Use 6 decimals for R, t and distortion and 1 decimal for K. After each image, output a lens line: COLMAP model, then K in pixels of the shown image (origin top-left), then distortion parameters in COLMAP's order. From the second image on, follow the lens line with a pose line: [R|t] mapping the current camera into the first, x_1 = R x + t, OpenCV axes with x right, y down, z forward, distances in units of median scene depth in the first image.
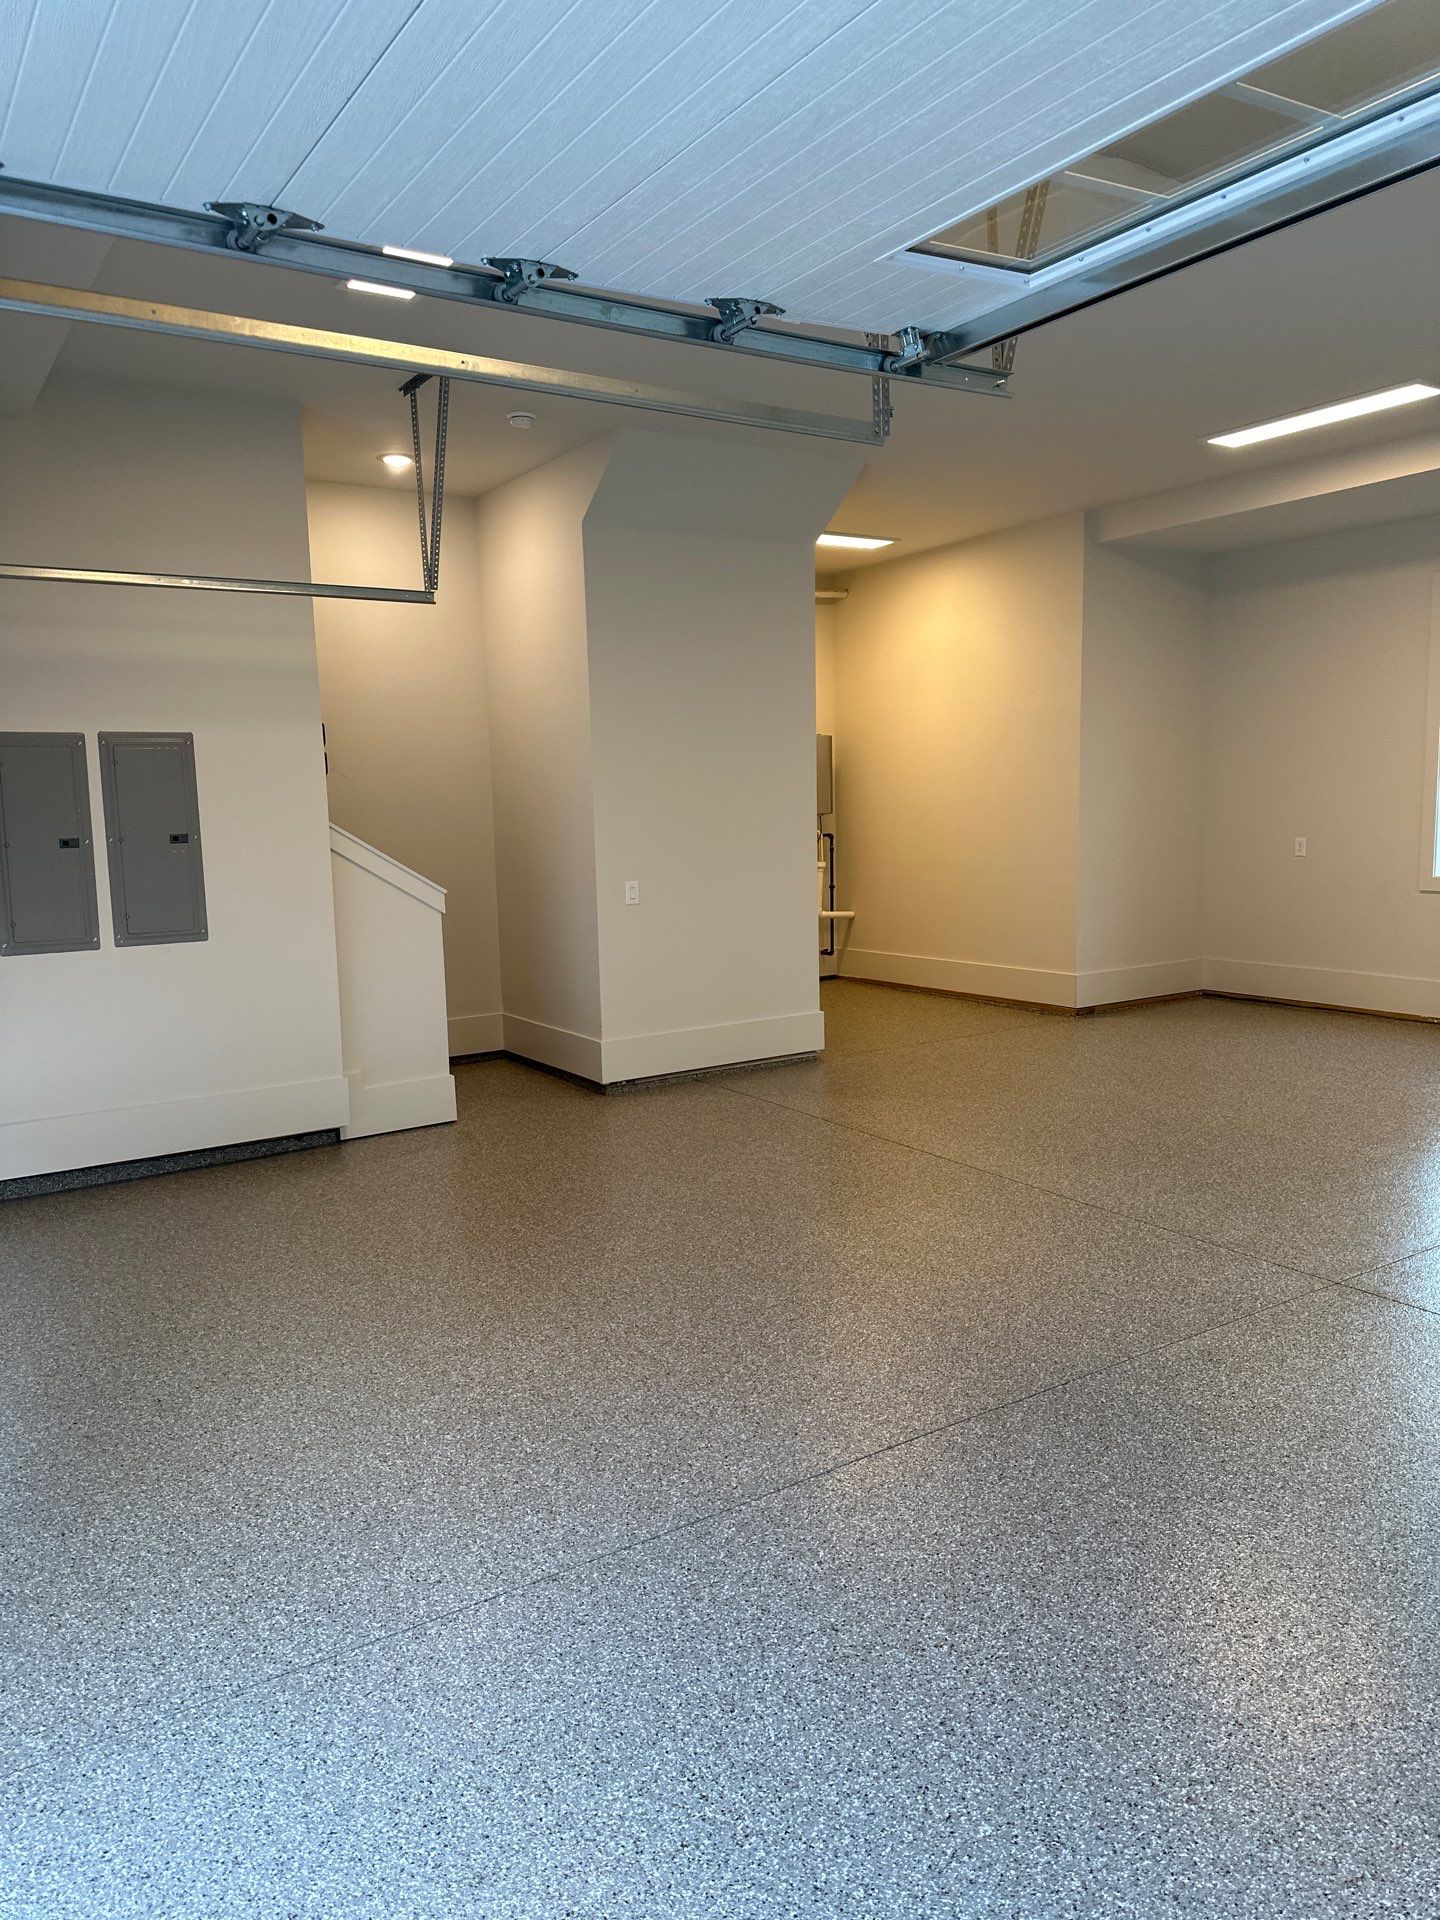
lens RADIAL K [[1359.1, 0, 720.0], [0, 1359.1, 960.0], [0, 0, 1]] dist [0.047783, -0.040878]
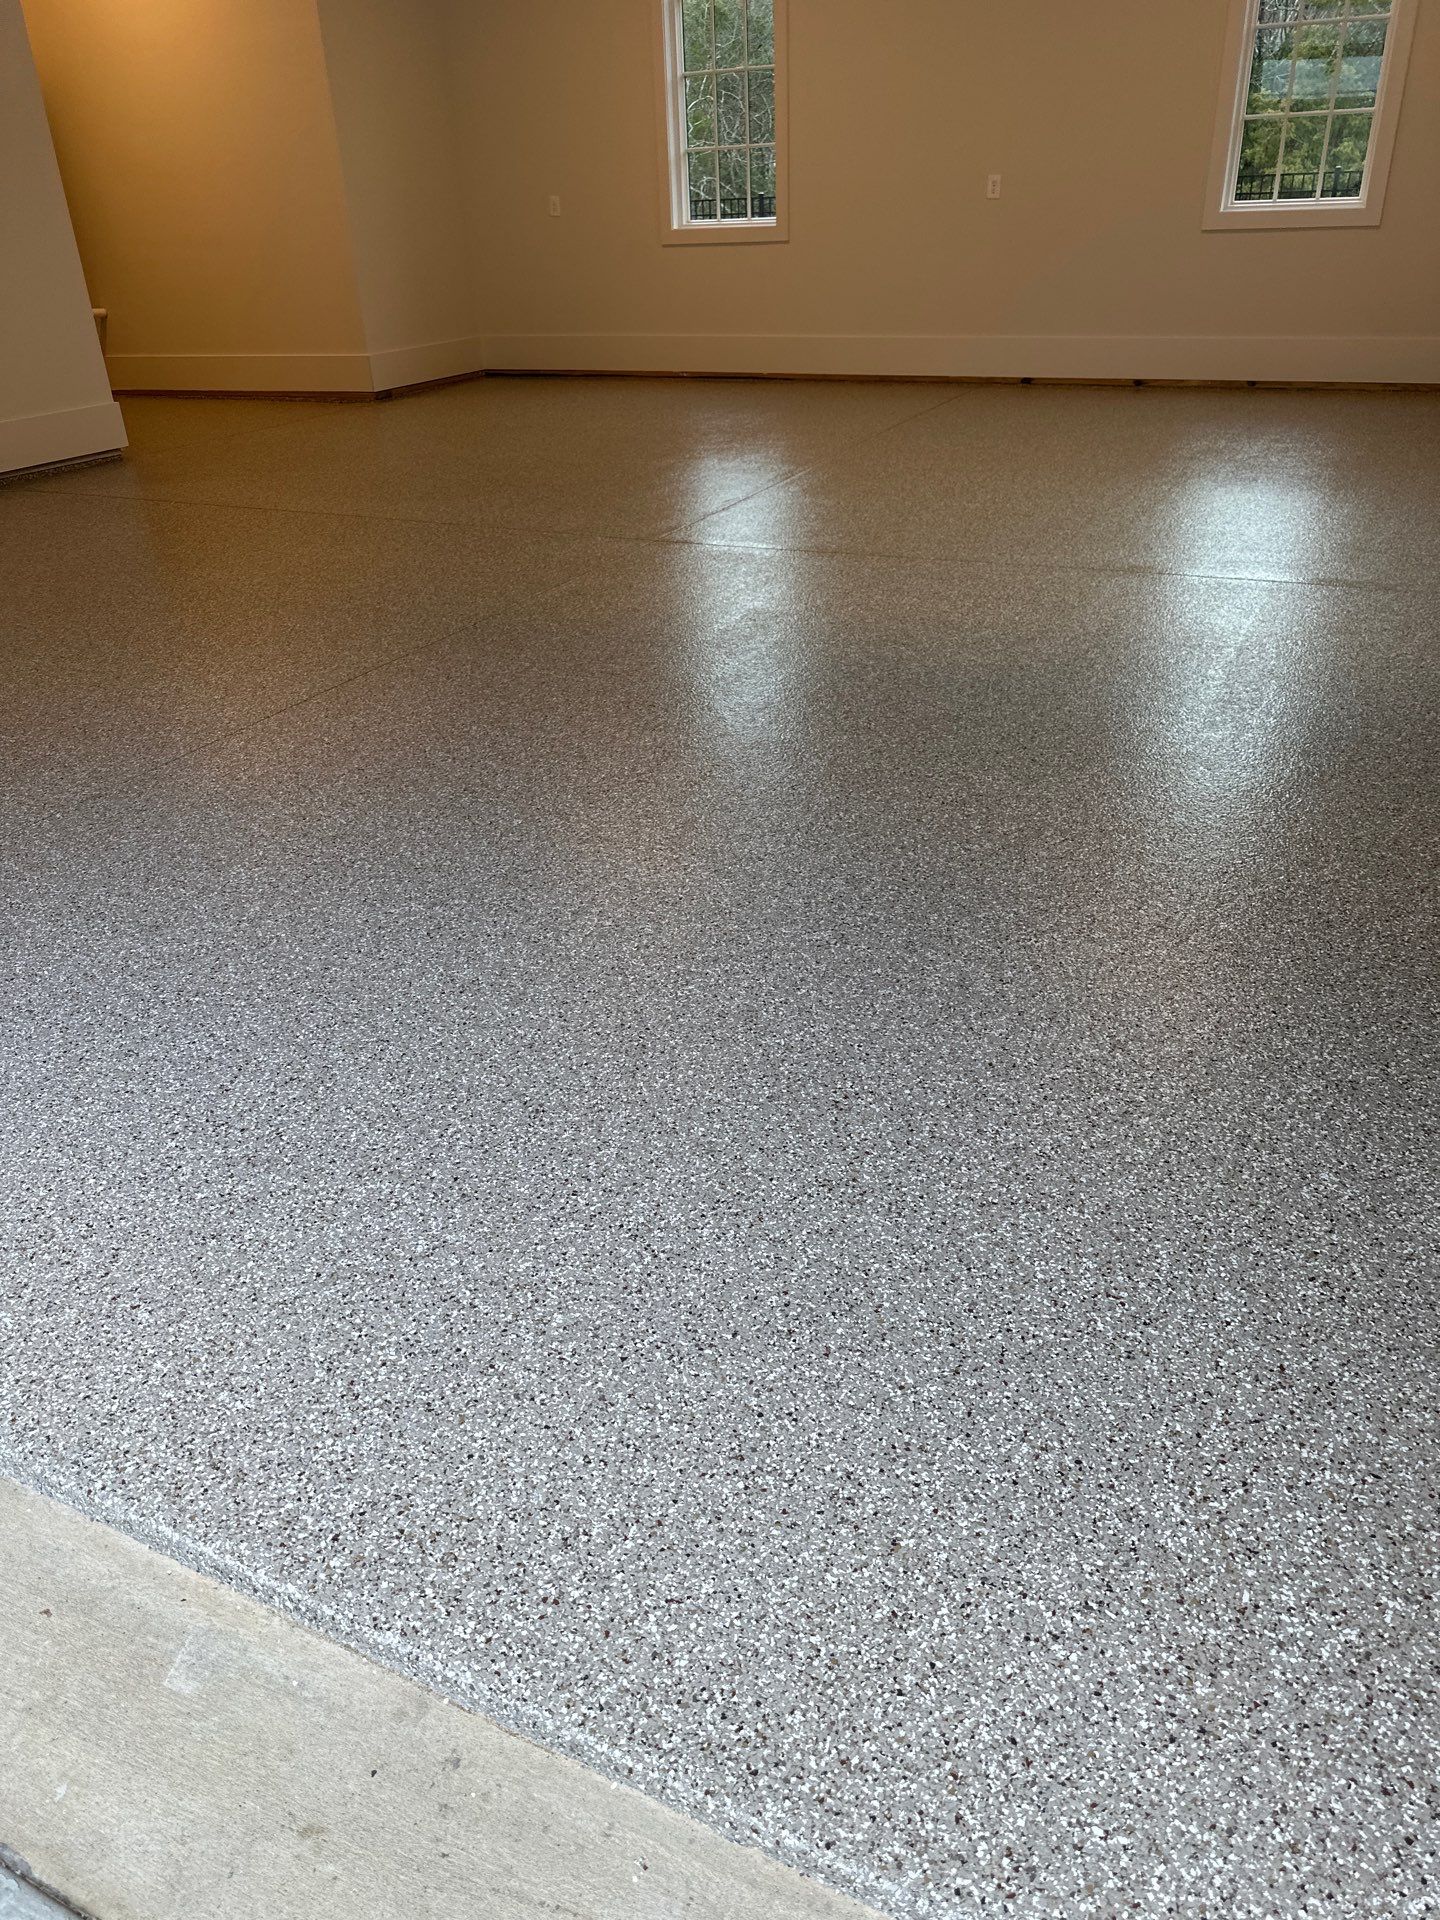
lens RADIAL K [[1303.8, 0, 720.0], [0, 1303.8, 960.0], [0, 0, 1]] dist [0.039061, -0.048951]
pose [[0.863184, -0.262364, 0.431369, -0.087559], [0.075232, 0.911681, 0.403954, 0.084737], [-0.499254, -0.316234, 0.806686, -0.083445]]
